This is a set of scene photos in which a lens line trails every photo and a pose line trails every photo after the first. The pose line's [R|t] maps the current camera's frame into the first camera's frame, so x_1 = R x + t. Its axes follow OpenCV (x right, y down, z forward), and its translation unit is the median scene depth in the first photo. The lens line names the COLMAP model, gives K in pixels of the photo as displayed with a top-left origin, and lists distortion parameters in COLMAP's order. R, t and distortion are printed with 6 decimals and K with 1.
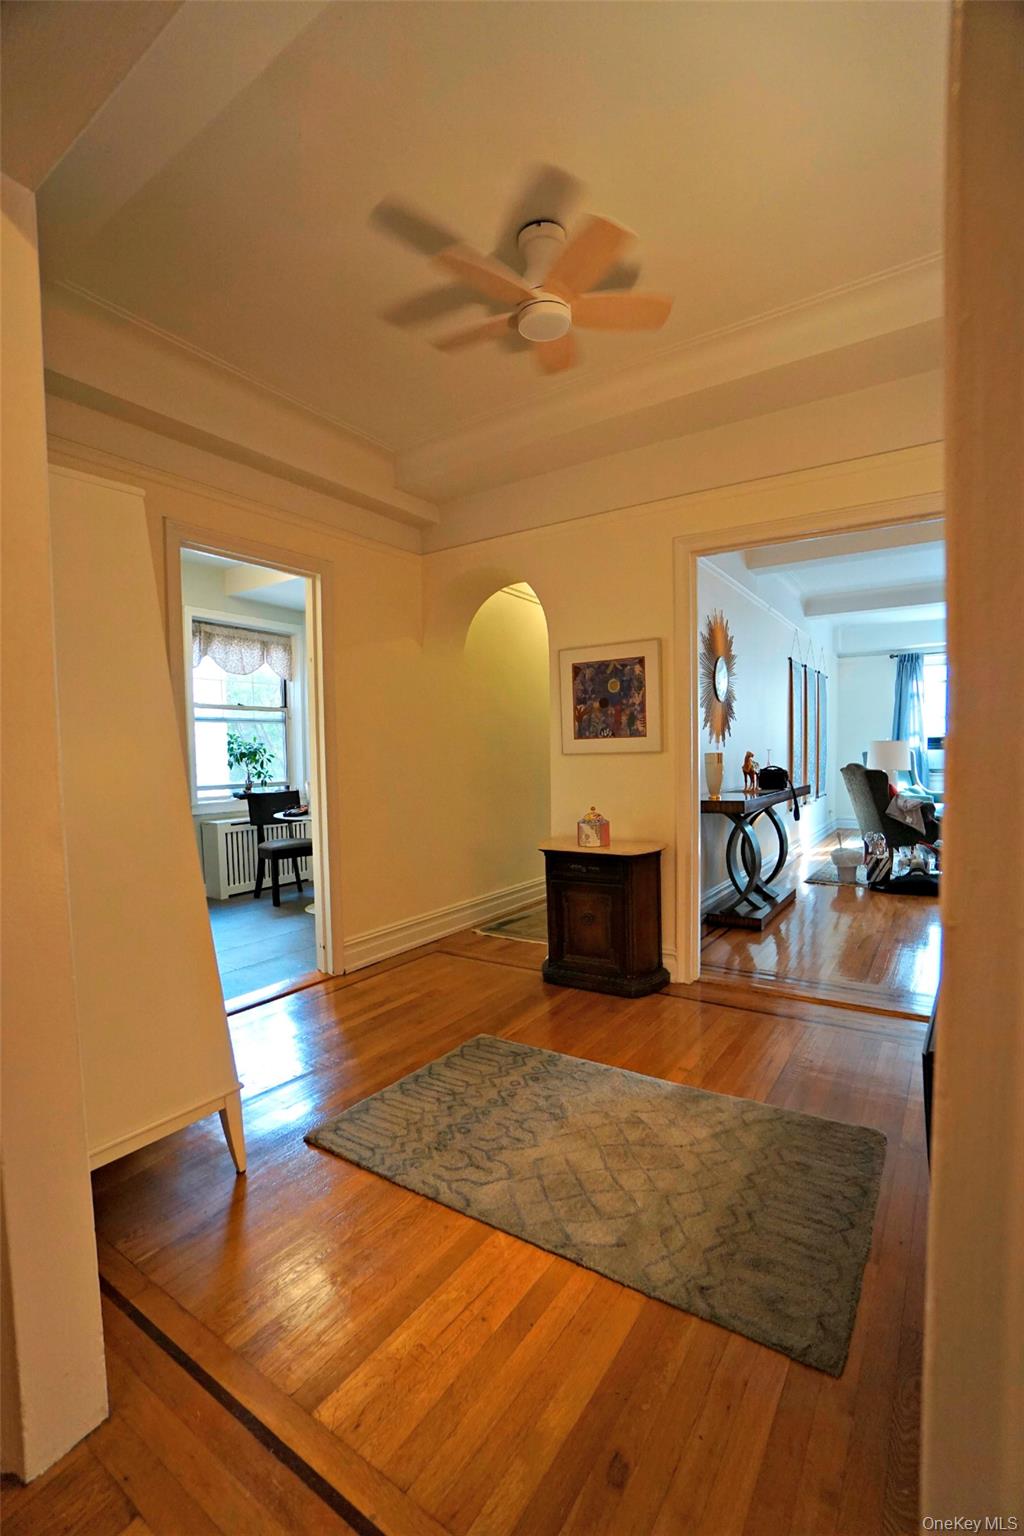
lens RADIAL K [[662.8, 0, 510.1], [0, 662.8, 792.8], [0, 0, 1]] dist [-0.047906, 0.000072]
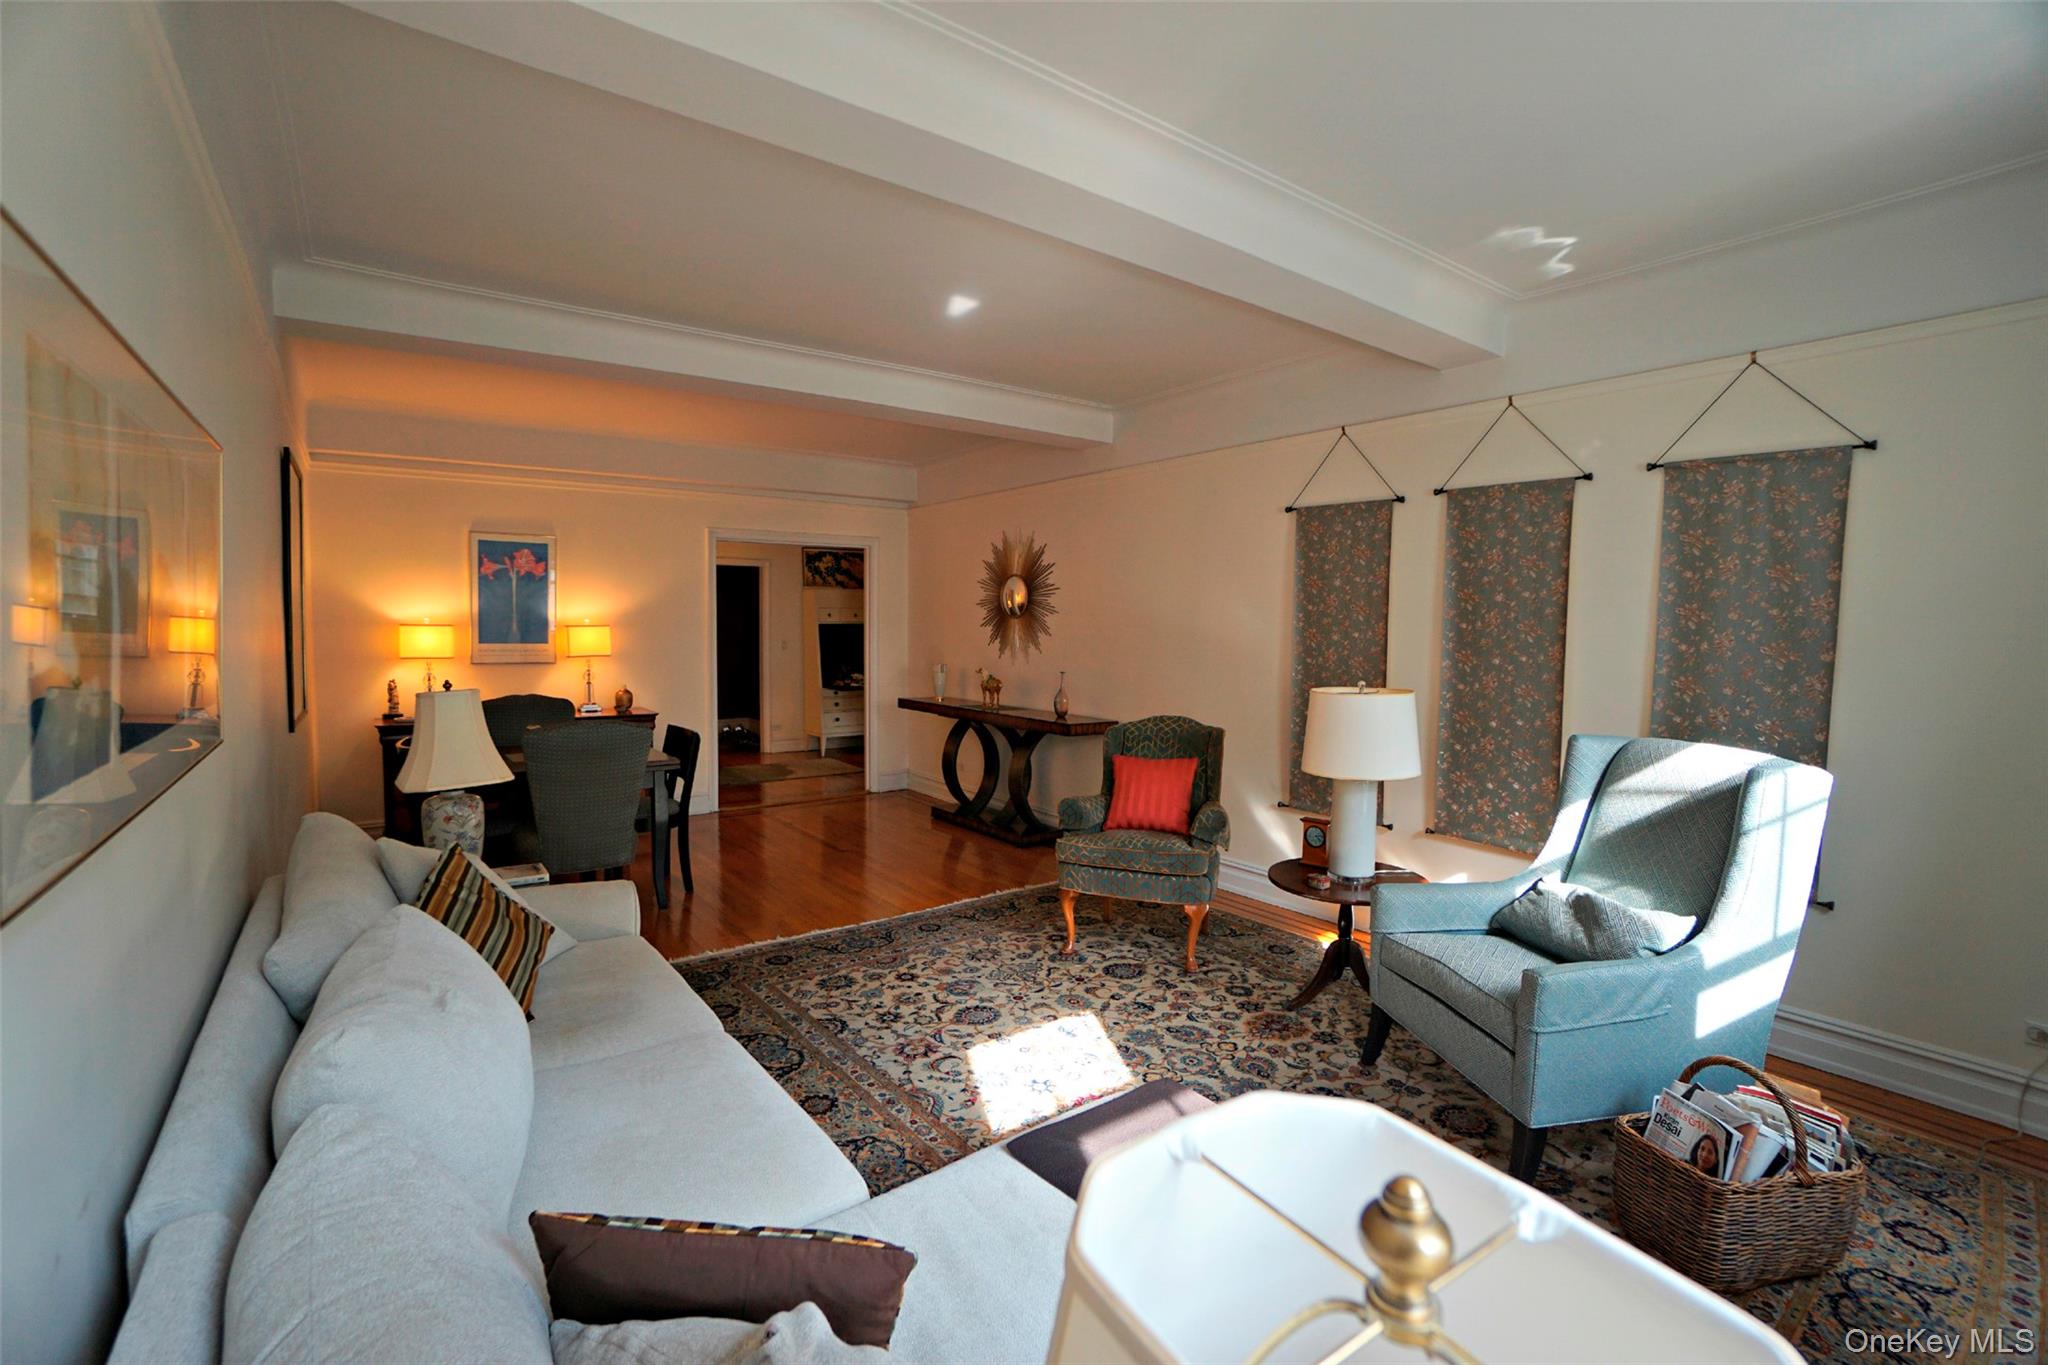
lens RADIAL K [[888.9, 0, 999.9], [0, 888.9, 678.2], [0, 0, 1]] dist [-0.046234, 0.000609]
pose [[-0.340218, 0.078949, -0.937026, 0.823815], [-0.055015, 0.993091, 0.103648, -0.094910], [0.938736, 0.086813, -0.333524, 0.731874]]
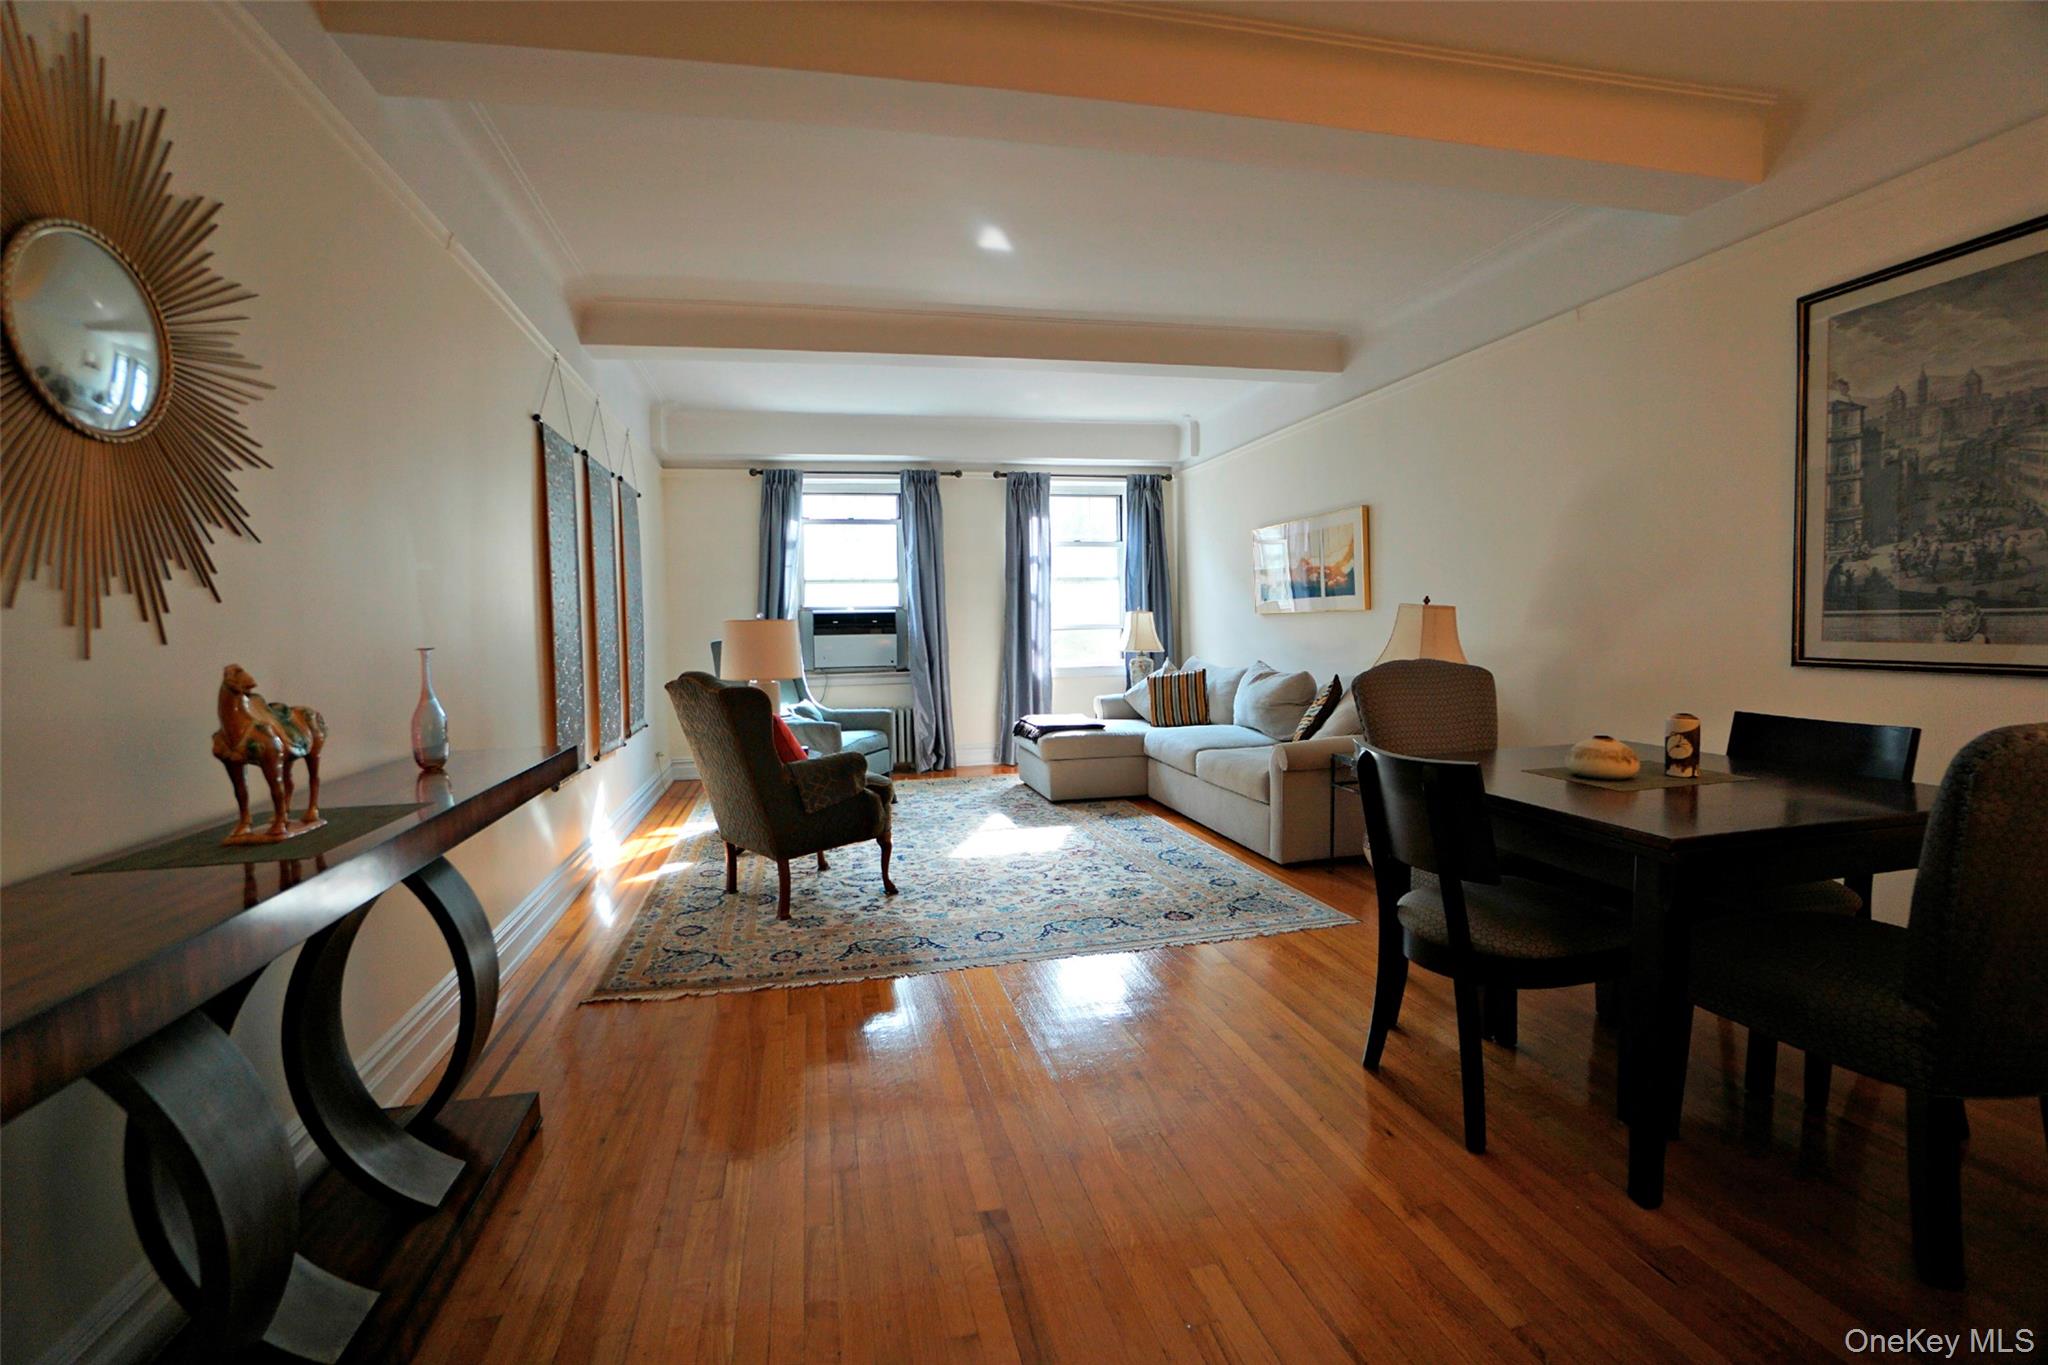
lens RADIAL K [[888.9, 0, 999.9], [0, 888.9, 678.2], [0, 0, 1]] dist [-0.046234, 0.000609]
pose [[0.689361, -0.039234, 0.723355, 0.161798], [0.048604, 0.998787, 0.007853, -0.023866], [-0.722786, 0.029744, 0.690432, 0.301101]]
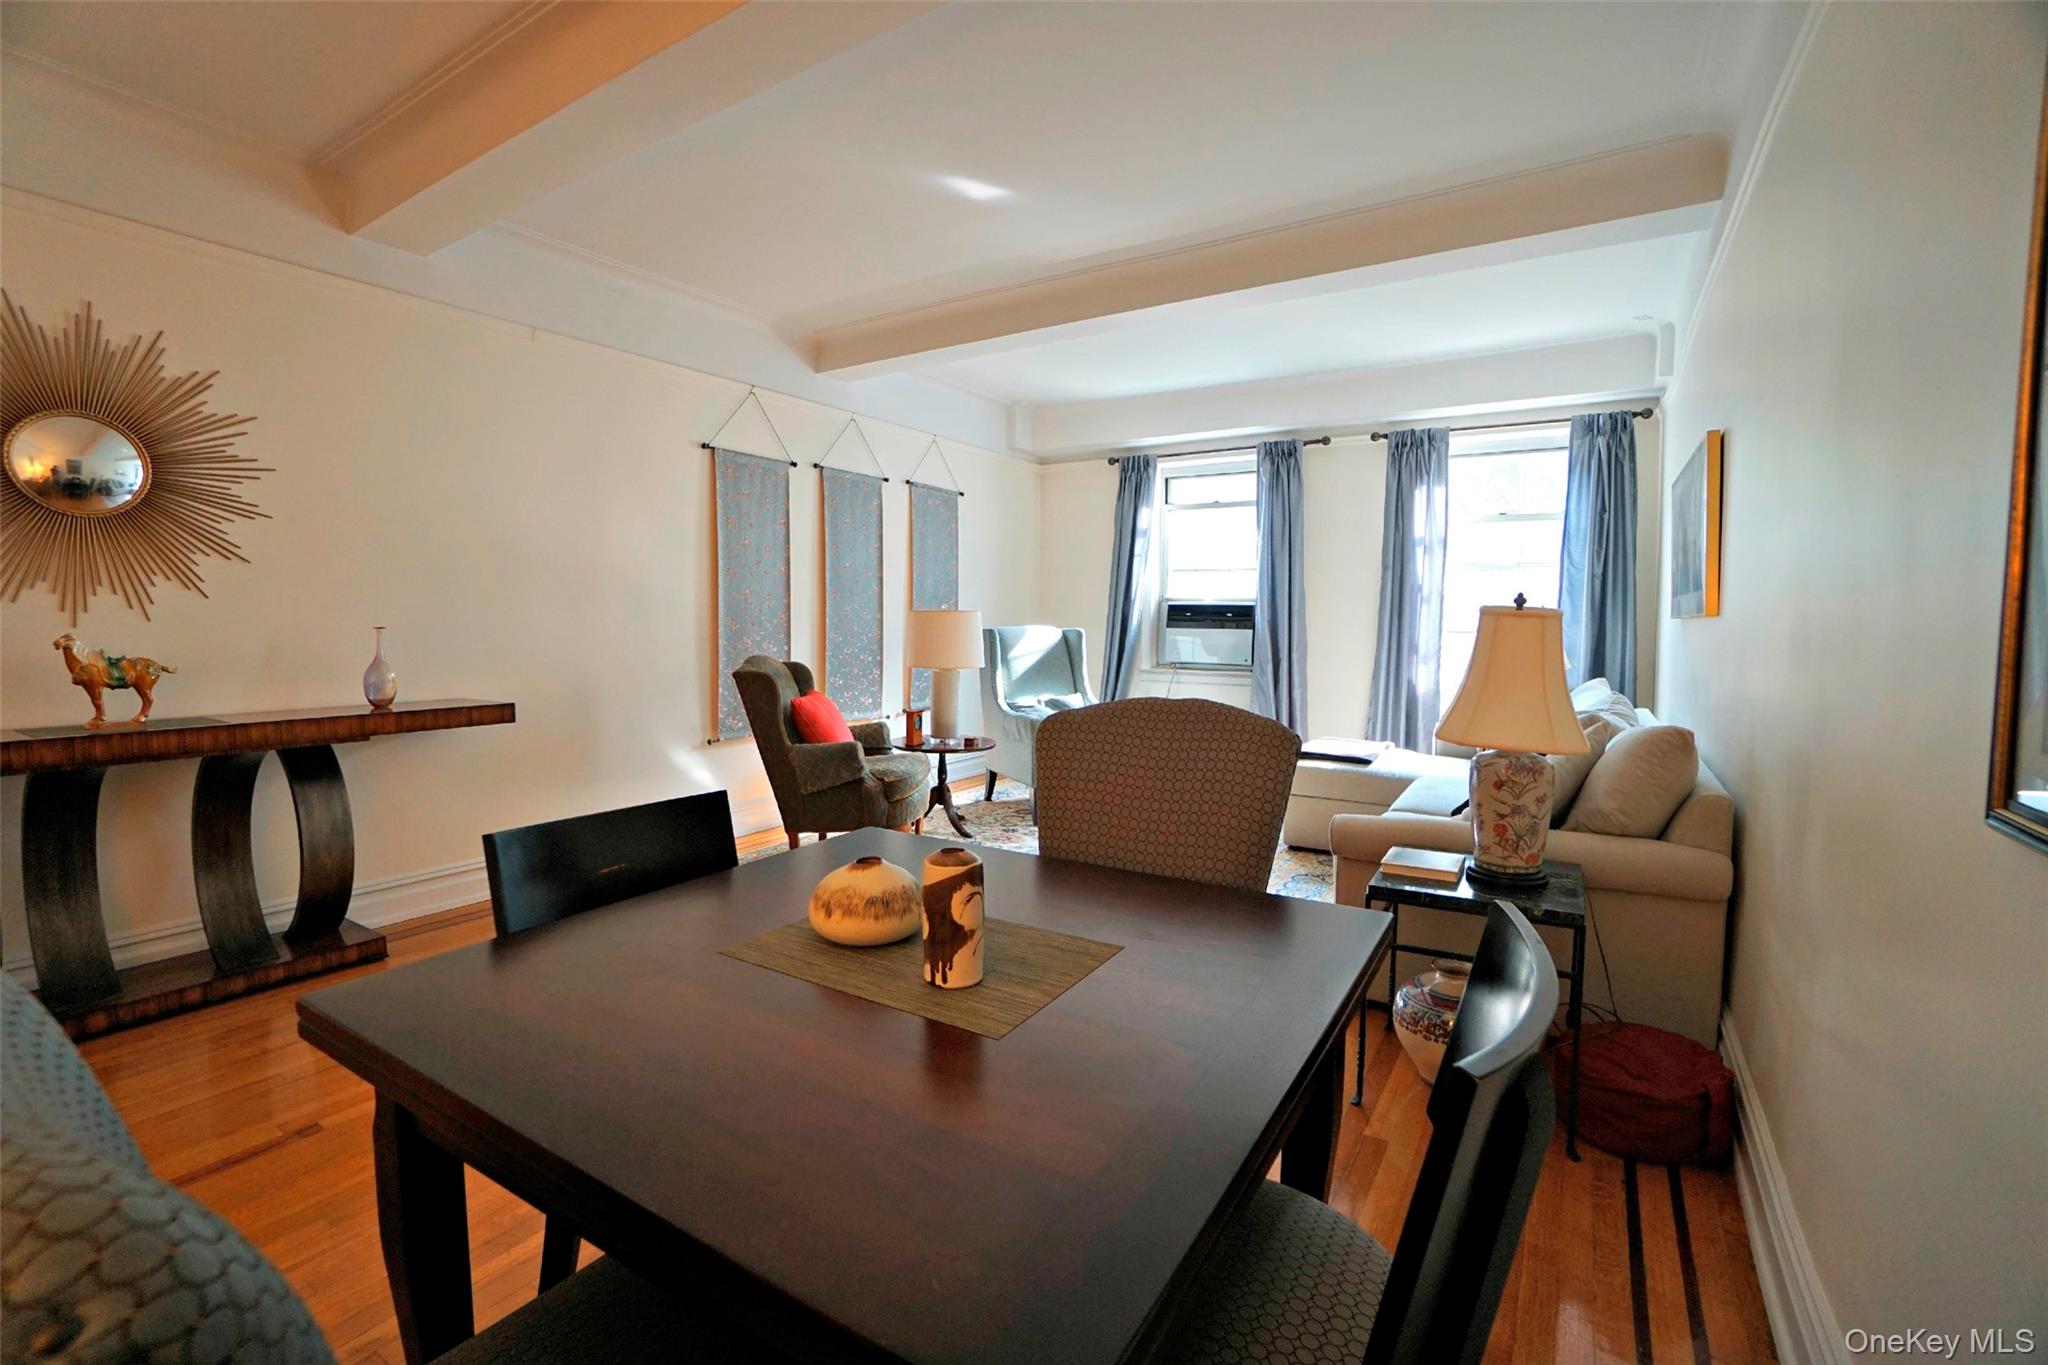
lens RADIAL K [[888.9, 0, 999.9], [0, 888.9, 678.2], [0, 0, 1]] dist [-0.046234, 0.000609]
pose [[0.999395, 0.024028, 0.025150, 0.459864], [-0.024360, 0.999619, 0.012966, -0.027281], [-0.024828, -0.013571, 0.999600, 0.216927]]
